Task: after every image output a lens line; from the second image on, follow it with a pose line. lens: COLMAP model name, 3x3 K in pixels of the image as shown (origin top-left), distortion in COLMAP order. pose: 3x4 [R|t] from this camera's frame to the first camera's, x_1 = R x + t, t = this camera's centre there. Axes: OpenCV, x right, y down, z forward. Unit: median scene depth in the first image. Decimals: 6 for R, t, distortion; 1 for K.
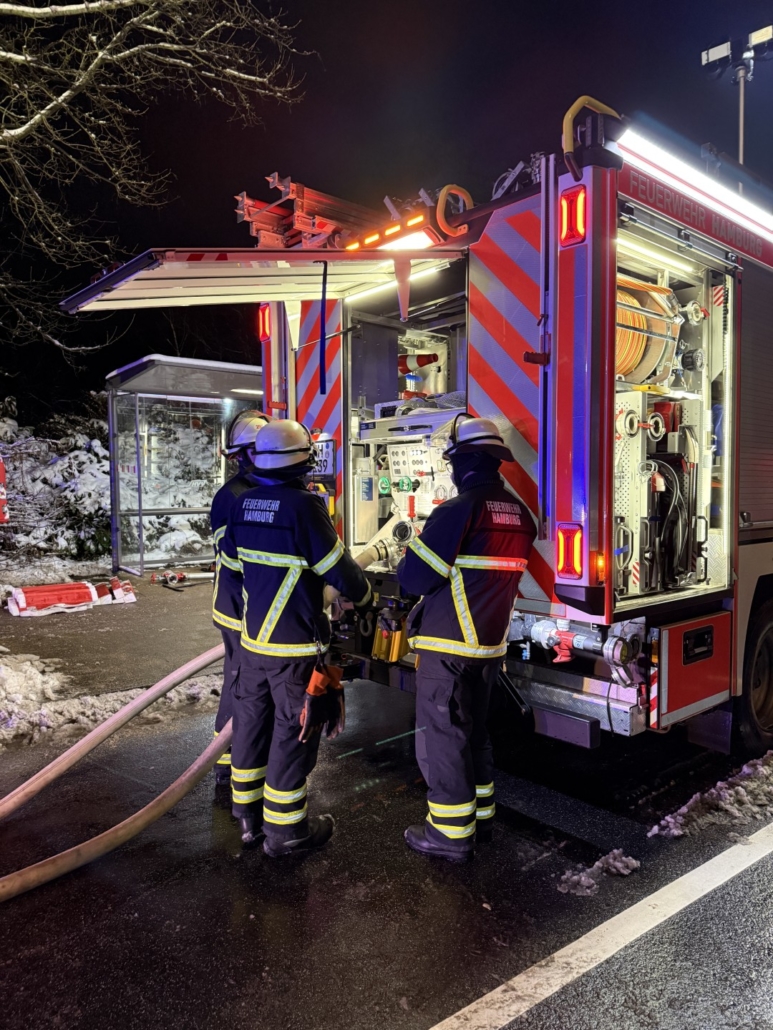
lens RADIAL K [[723.3, 0, 389.9], [0, 723.3, 518.4], [0, 0, 1]] dist [-0.011991, -0.004793]
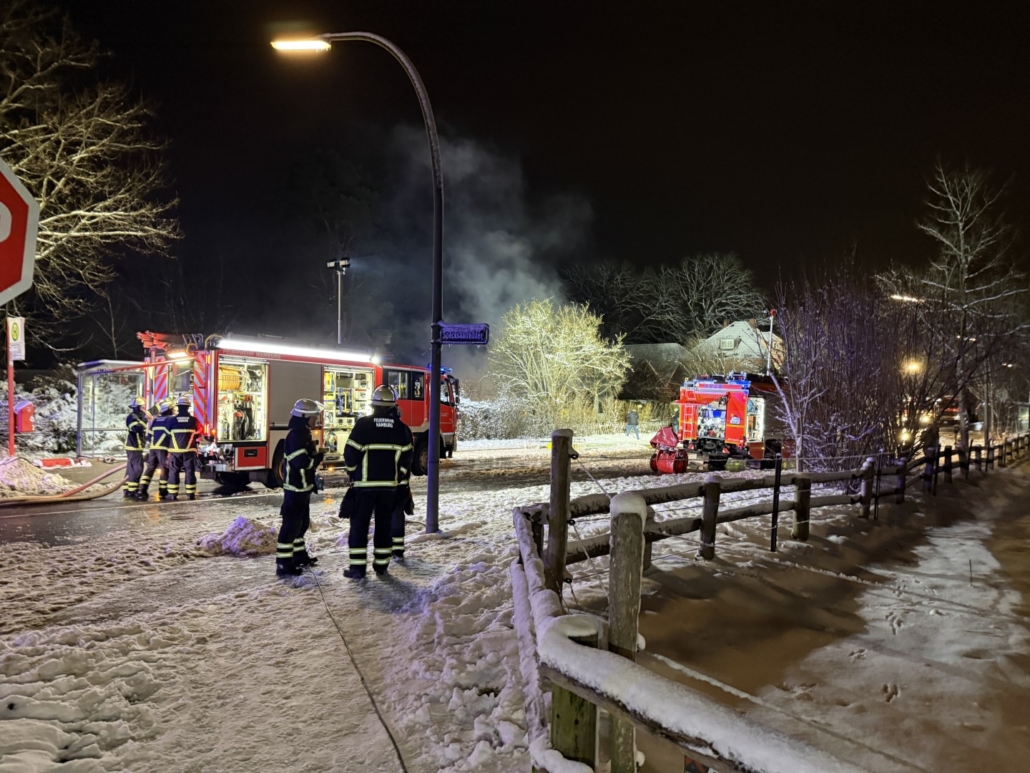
lens RADIAL K [[723.3, 0, 511.3], [0, 723.3, 380.5], [0, 0, 1]] dist [-0.011991, -0.004793]
pose [[0.973259, 0.009640, 0.229507, 0.345204], [0.013150, 0.995142, -0.097563, 0.067951], [-0.229333, 0.097972, 0.968405, -1.272642]]
